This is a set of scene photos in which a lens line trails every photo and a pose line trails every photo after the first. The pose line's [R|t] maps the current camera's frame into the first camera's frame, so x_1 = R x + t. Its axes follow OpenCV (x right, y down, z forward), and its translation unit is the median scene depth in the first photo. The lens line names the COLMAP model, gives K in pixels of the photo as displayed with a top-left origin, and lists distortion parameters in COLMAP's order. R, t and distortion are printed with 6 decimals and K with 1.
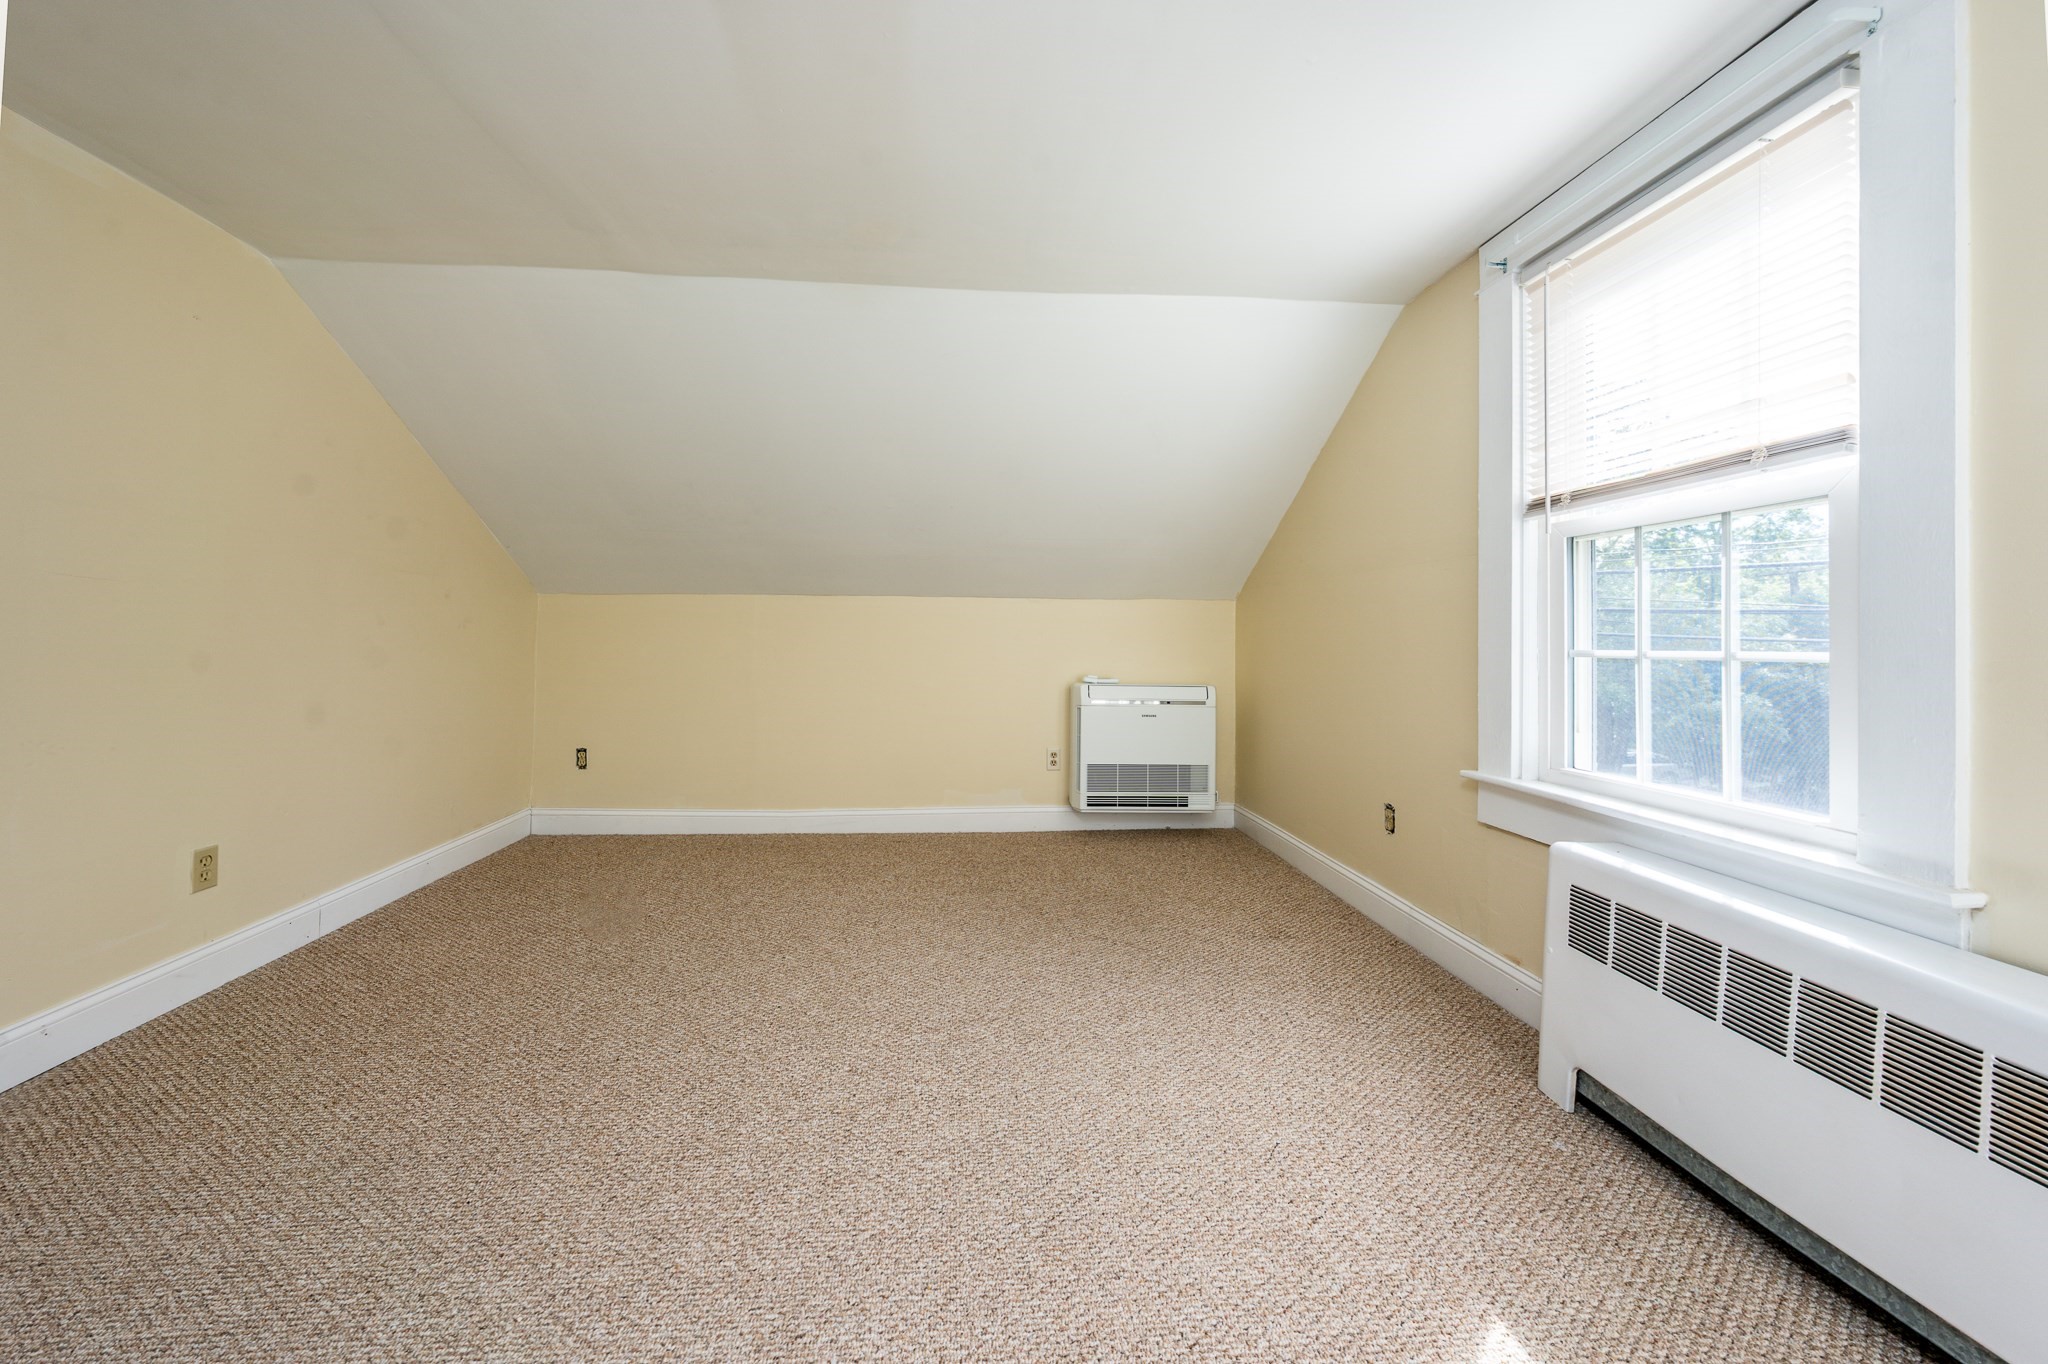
lens RADIAL K [[716.5, 0, 968.7], [0, 716.5, 628.0], [0, 0, 1]] dist [-0.002320, -0.000705]
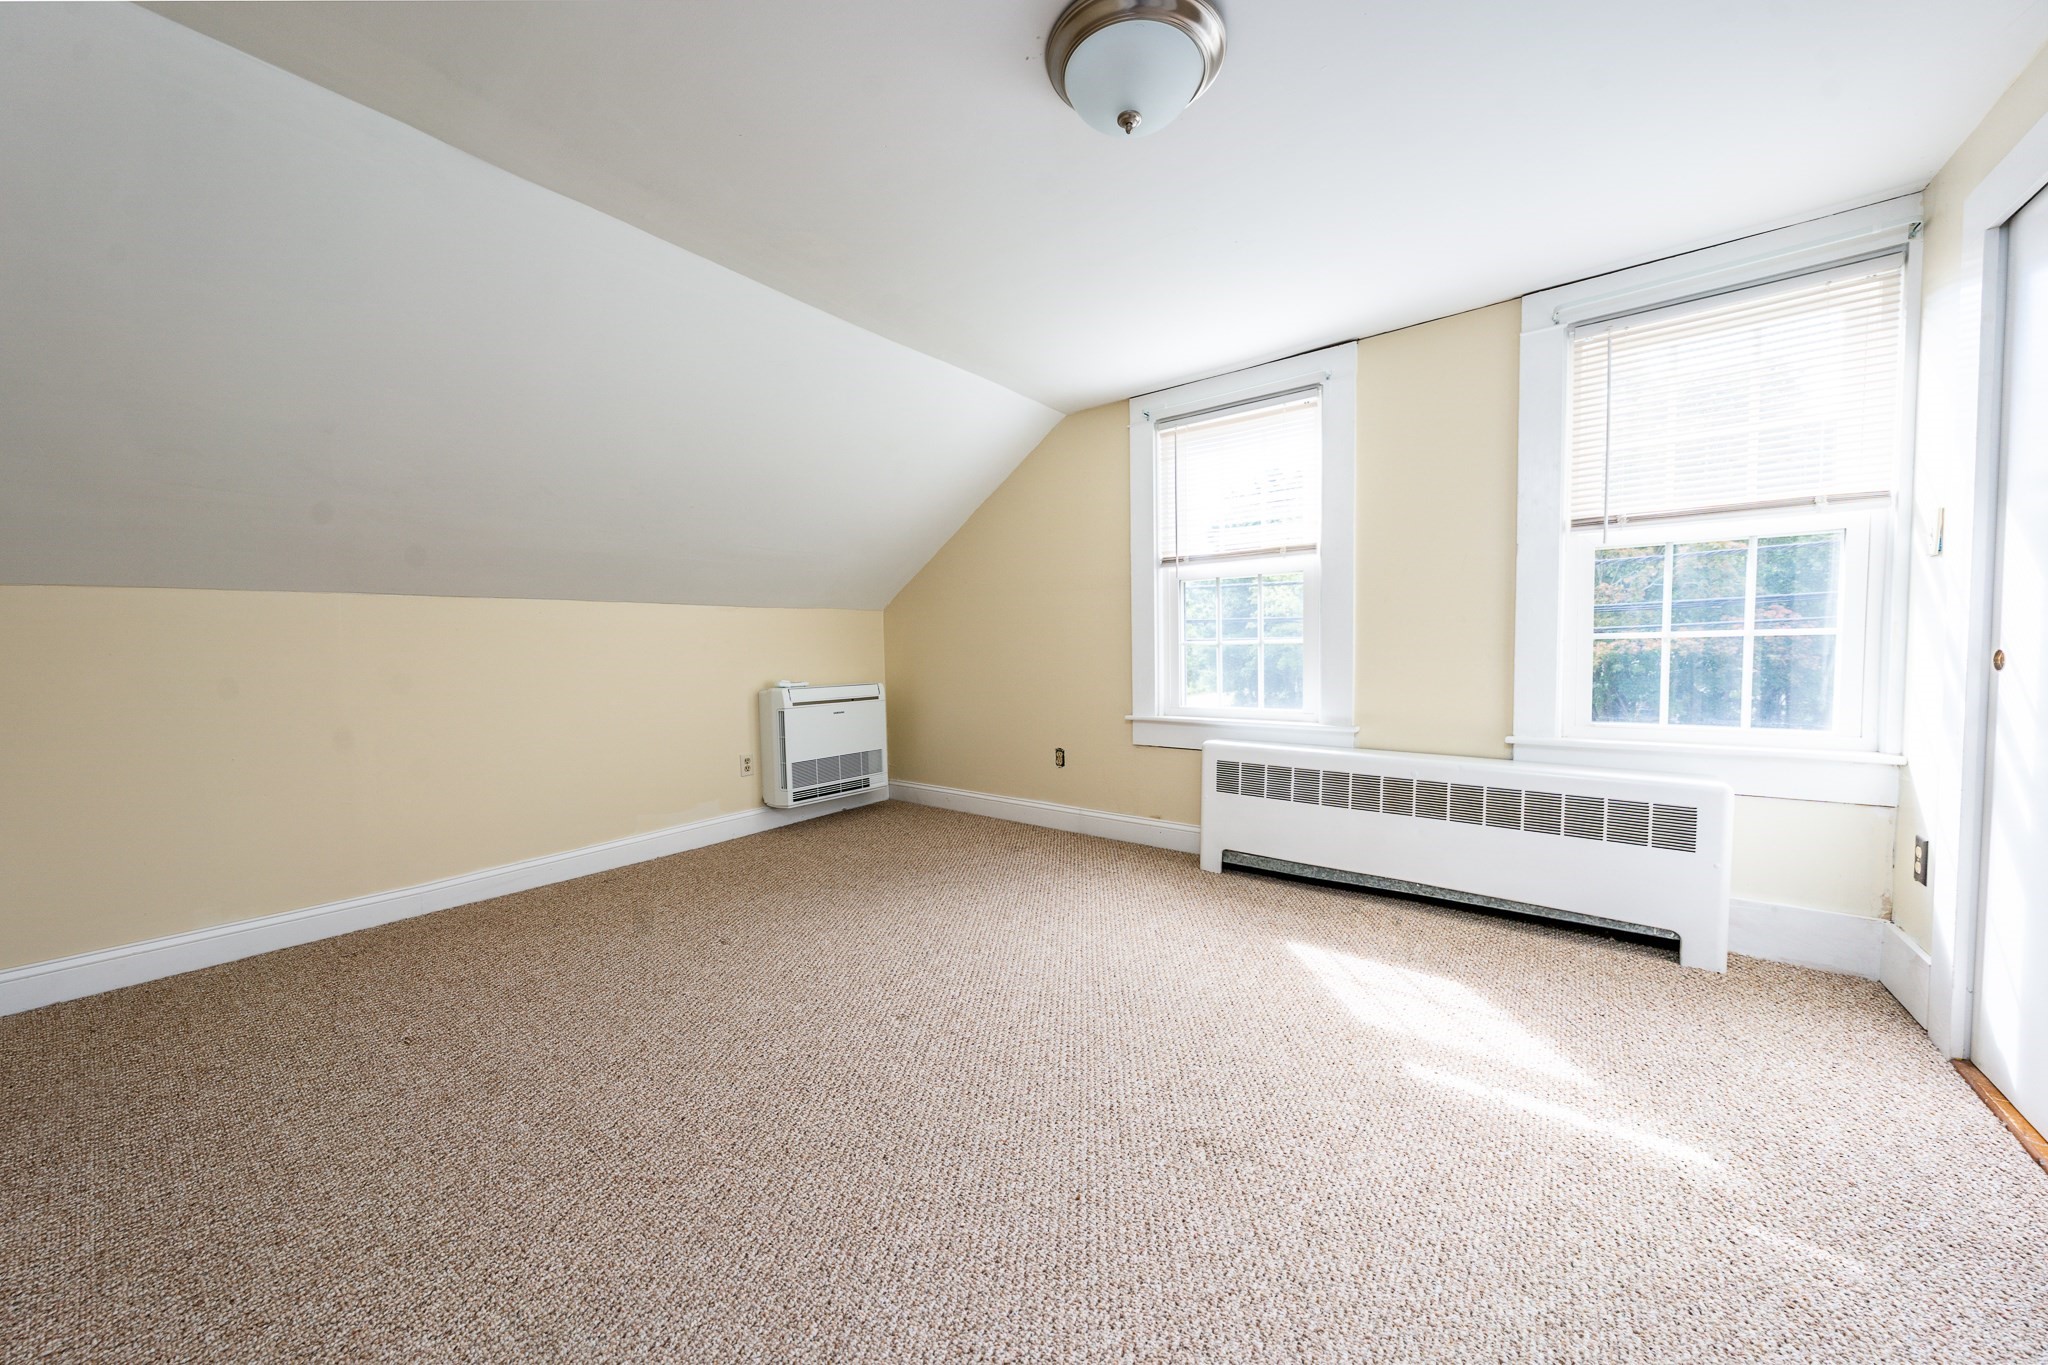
lens RADIAL K [[716.5, 0, 1009.2], [0, 716.5, 671.4], [0, 0, 1]] dist [-0.002320, -0.000705]
pose [[0.662238, -0.049237, 0.747674, -0.742454], [0.012876, 0.998439, 0.054346, 0.001145], [-0.749183, -0.026363, 0.661839, 0.100109]]
